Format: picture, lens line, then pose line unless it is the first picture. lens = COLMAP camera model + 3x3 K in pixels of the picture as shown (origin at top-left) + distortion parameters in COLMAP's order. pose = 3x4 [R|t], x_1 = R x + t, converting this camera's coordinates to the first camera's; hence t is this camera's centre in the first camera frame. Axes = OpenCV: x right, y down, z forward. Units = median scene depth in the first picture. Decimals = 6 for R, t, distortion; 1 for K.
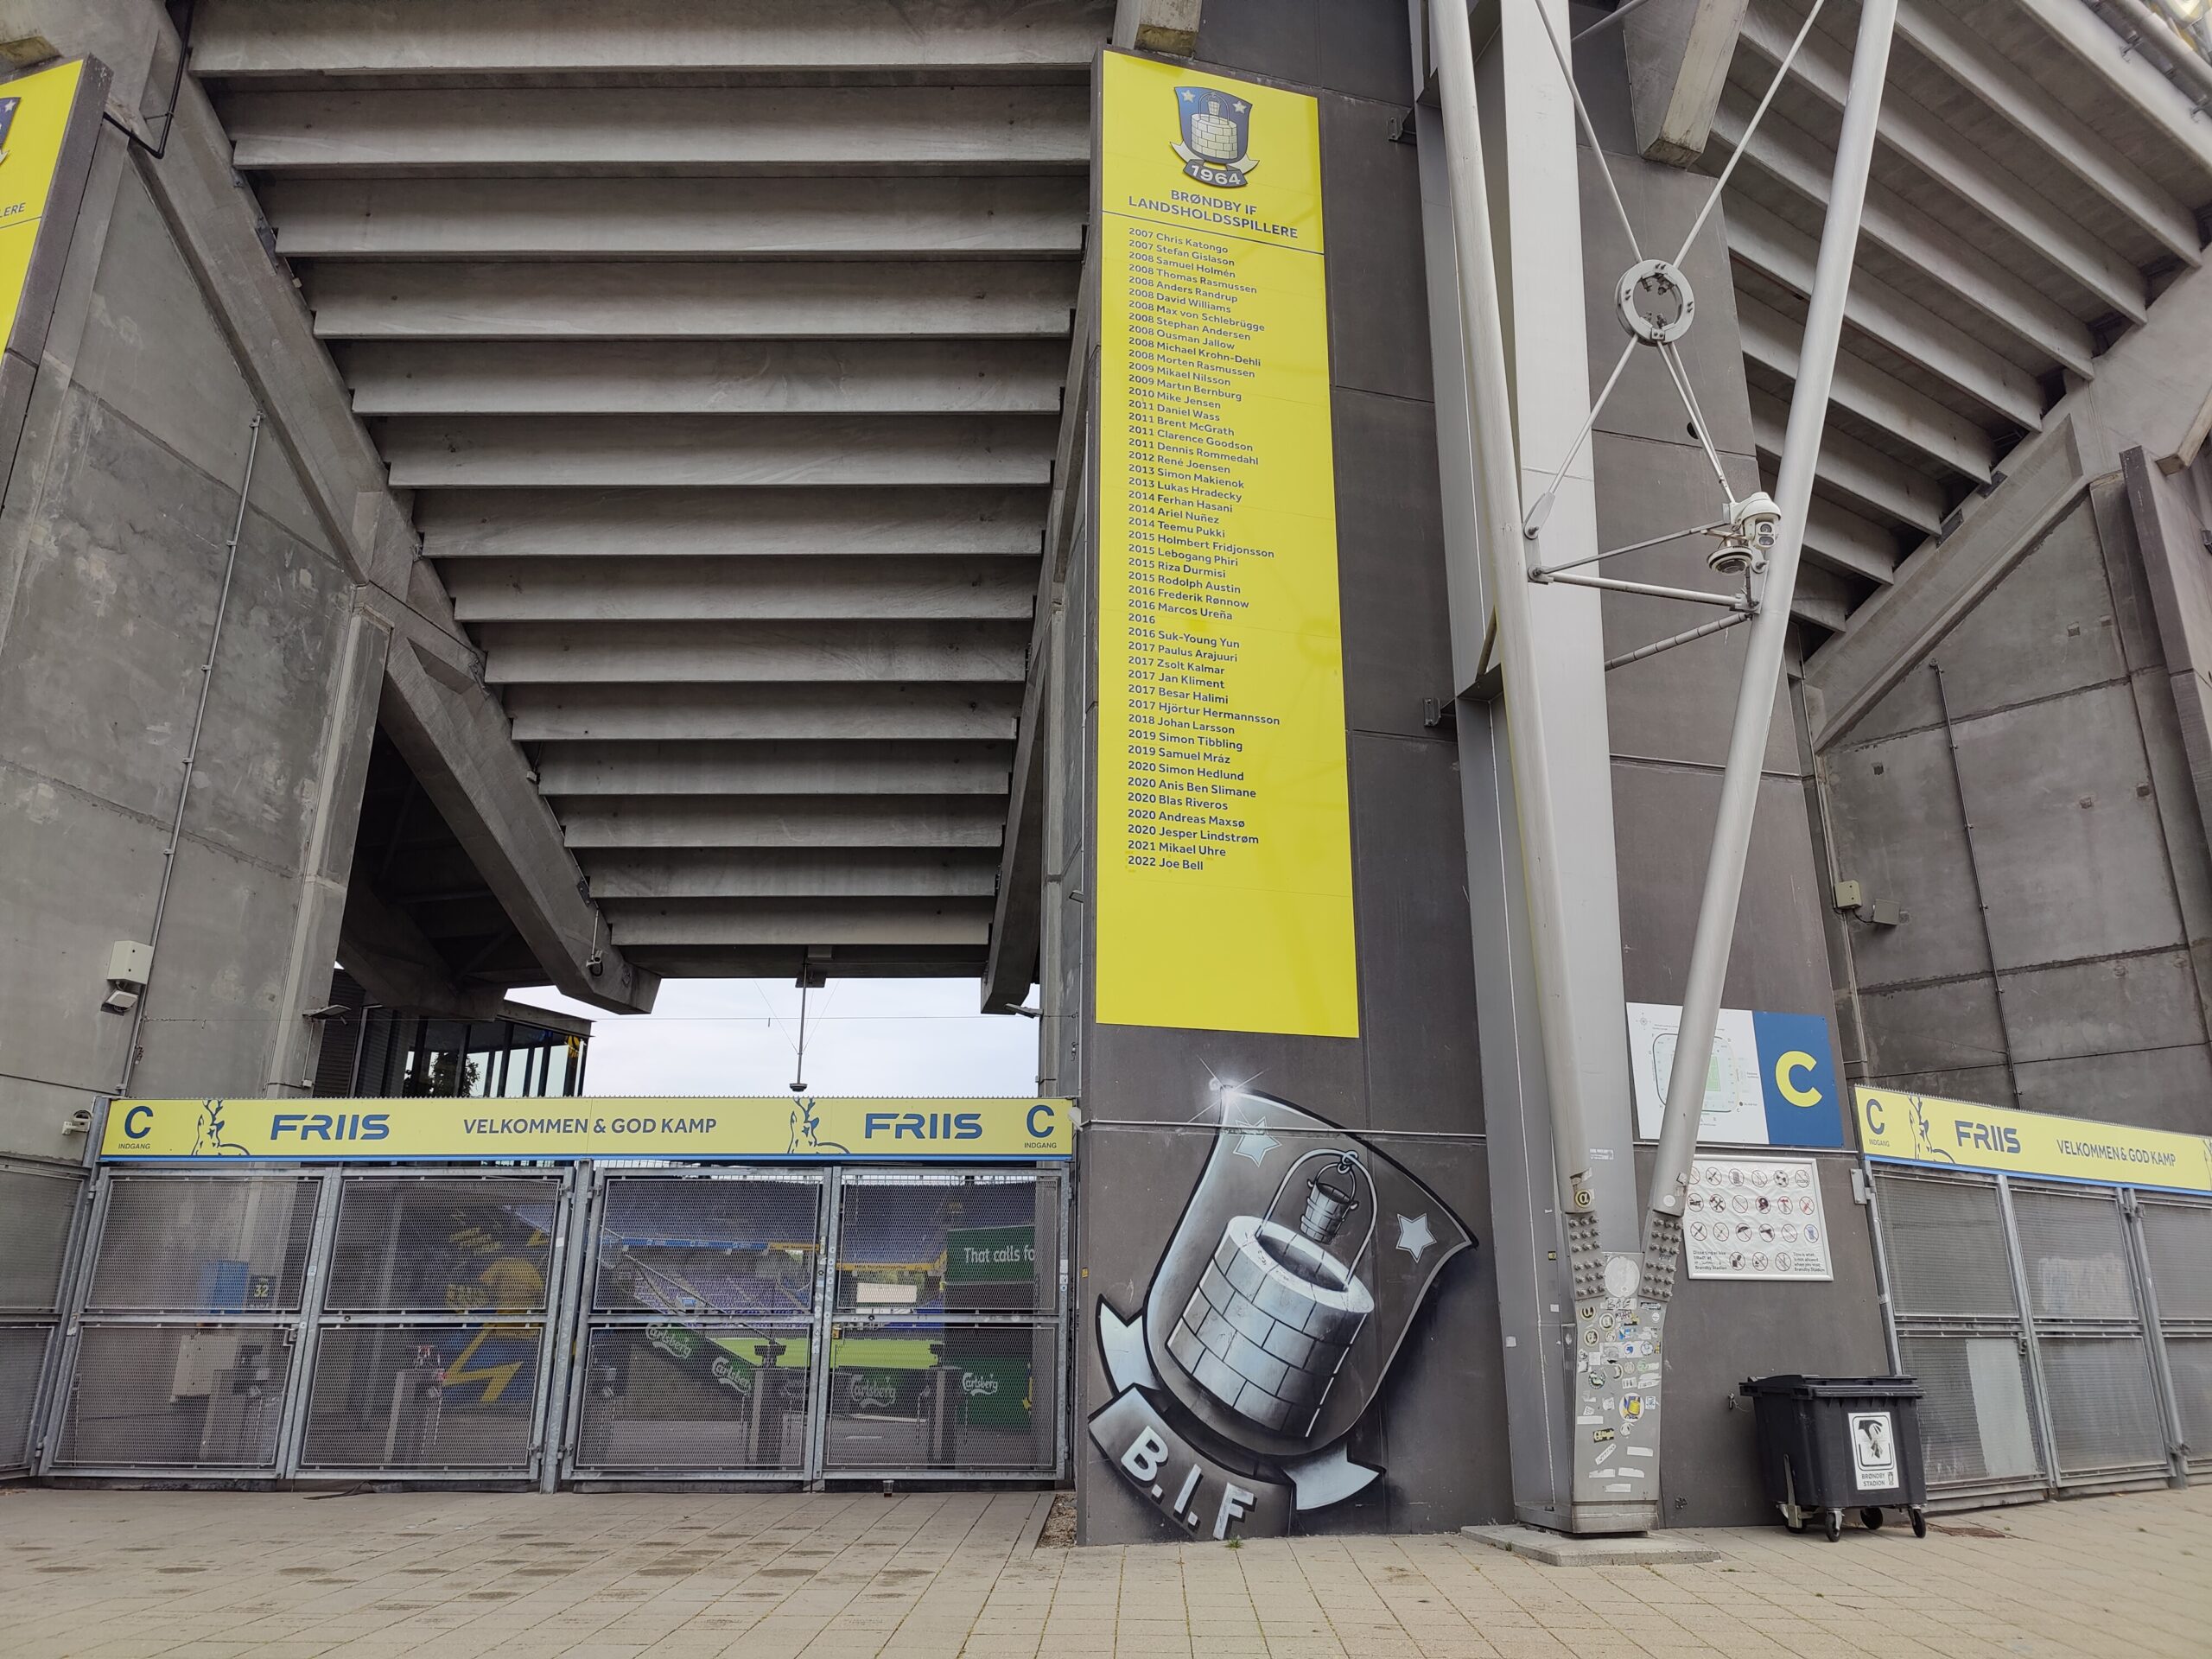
lens RADIAL K [[1503.4, 0, 1086.4], [0, 1503.4, 839.2], [0, 0, 1]] dist [0.044551, -0.043270]
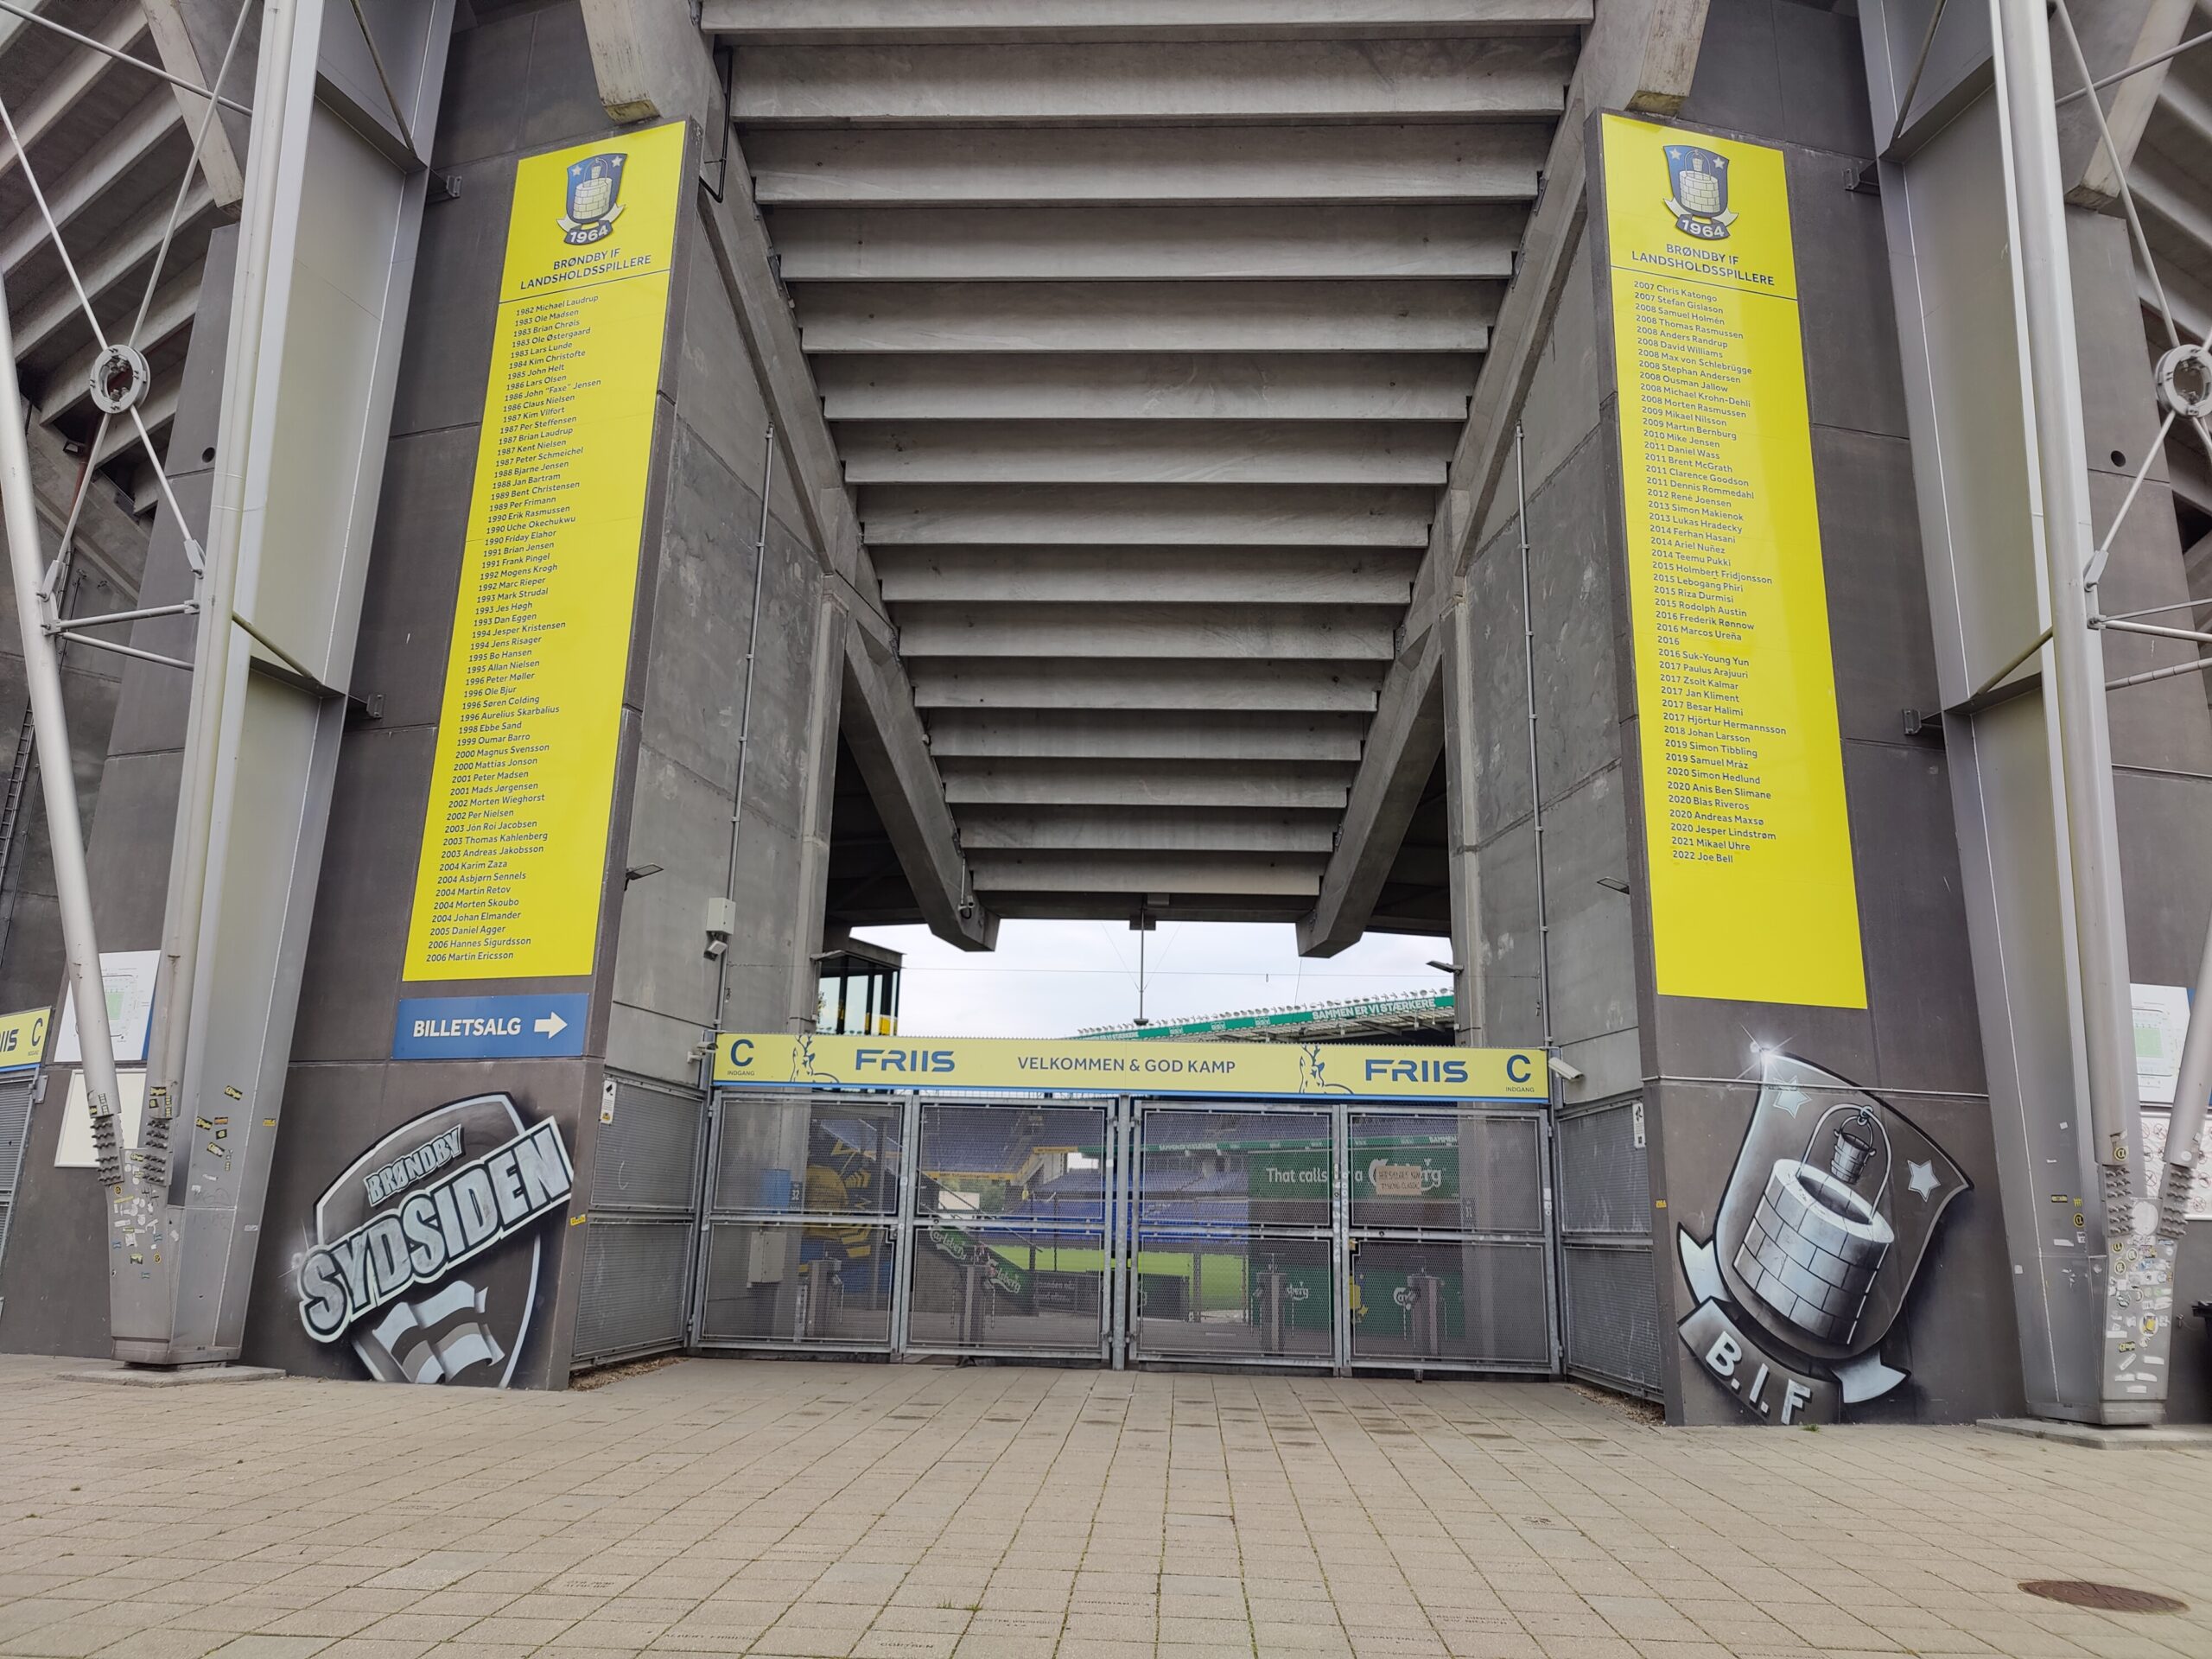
lens RADIAL K [[1503.4, 0, 1094.5], [0, 1503.4, 836.0], [0, 0, 1]] dist [0.044551, -0.043270]
pose [[0.999476, 0.014094, -0.029147, -0.315765], [-0.012521, 0.998490, 0.053480, -0.046730], [0.029857, -0.053087, 0.998143, -0.146224]]
